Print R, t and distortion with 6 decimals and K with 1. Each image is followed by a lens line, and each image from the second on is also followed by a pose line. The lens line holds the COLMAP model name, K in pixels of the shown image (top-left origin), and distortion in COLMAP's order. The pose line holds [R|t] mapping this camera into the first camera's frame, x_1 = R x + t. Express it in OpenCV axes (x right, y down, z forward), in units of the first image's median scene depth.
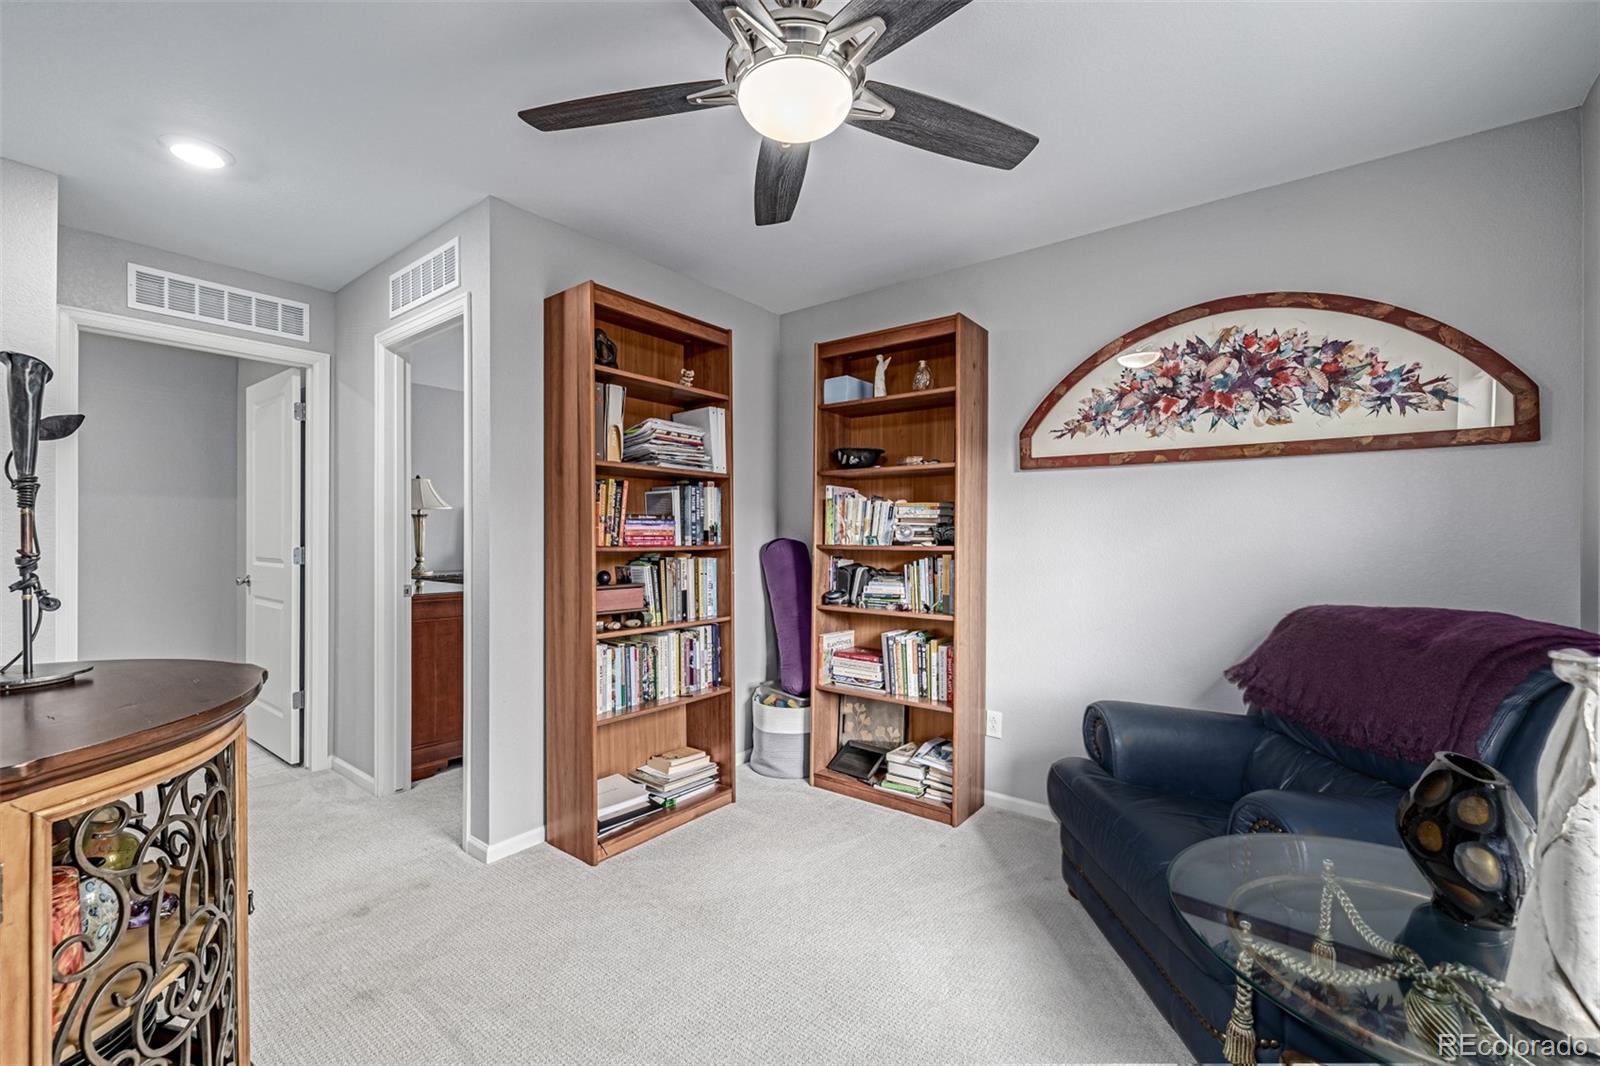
lens RADIAL K [[663.1, 0, 800.8], [0, 663.1, 535.4], [0, 0, 1]] dist [0.001343, 0.000044]
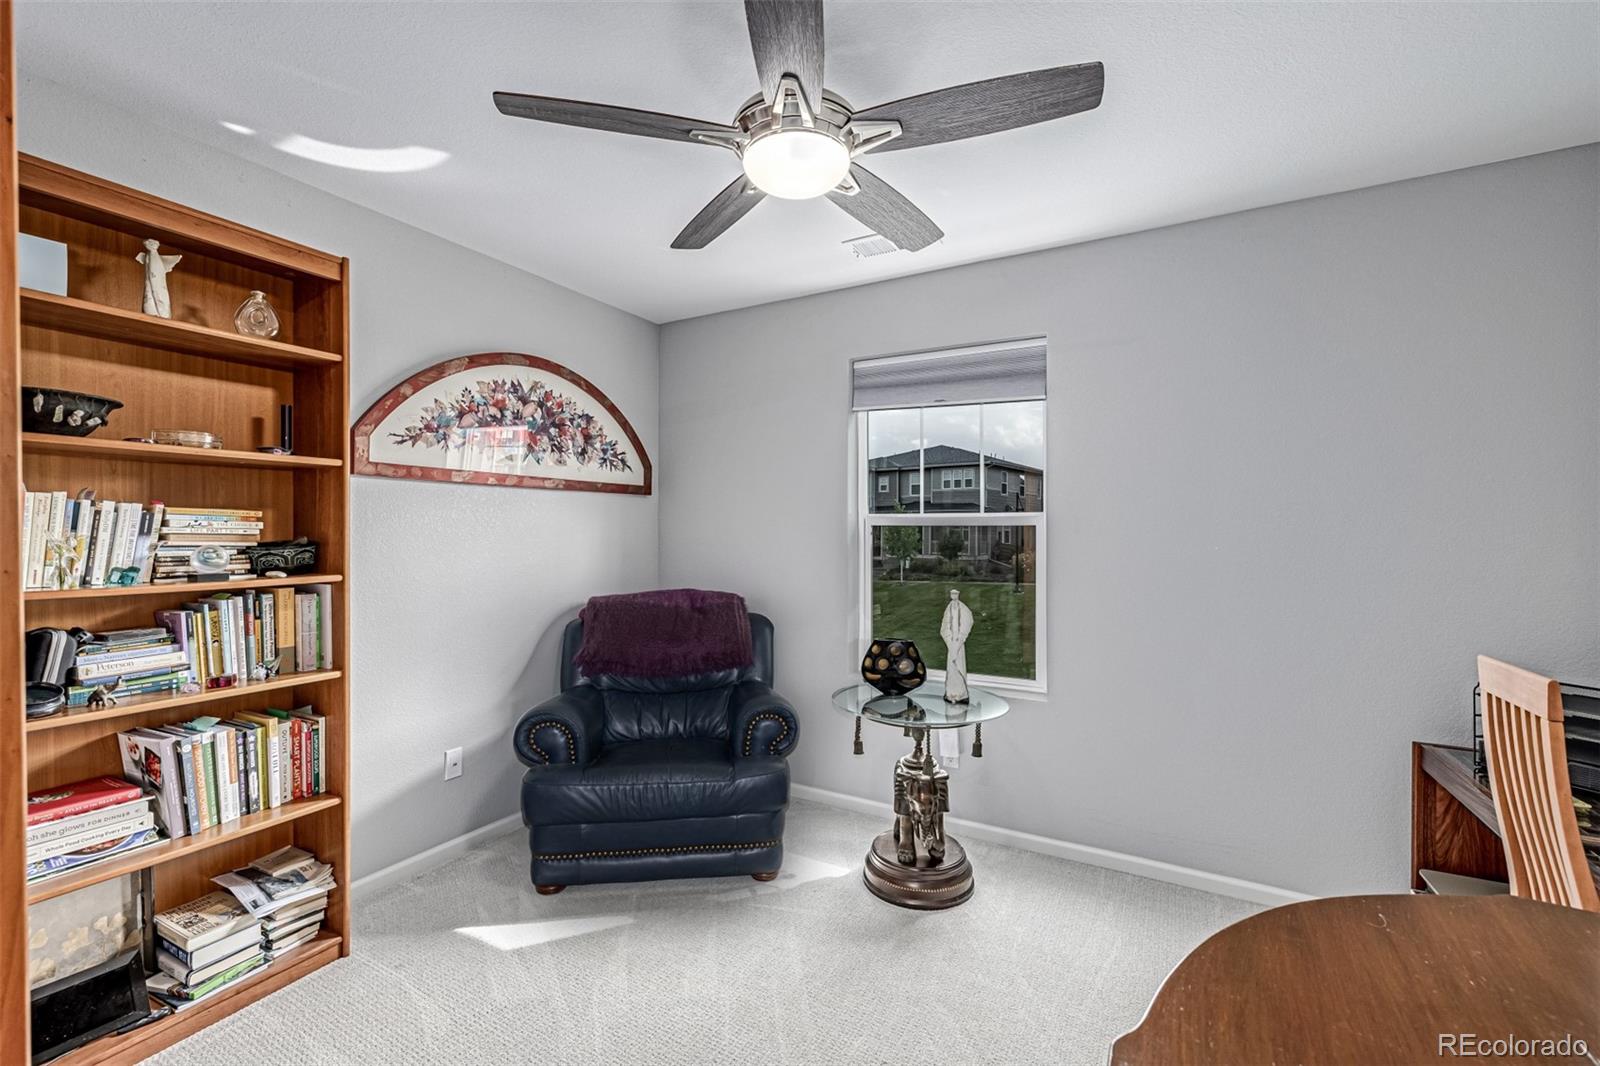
lens RADIAL K [[663.1, 0, 802.2], [0, 663.1, 534.9], [0, 0, 1]] dist [0.001343, 0.000044]
pose [[-0.149519, -0.011267, 0.988695, -0.623722], [-0.003005, 0.999936, 0.010941, -0.041046], [-0.988754, -0.001335, -0.149543, 0.668598]]
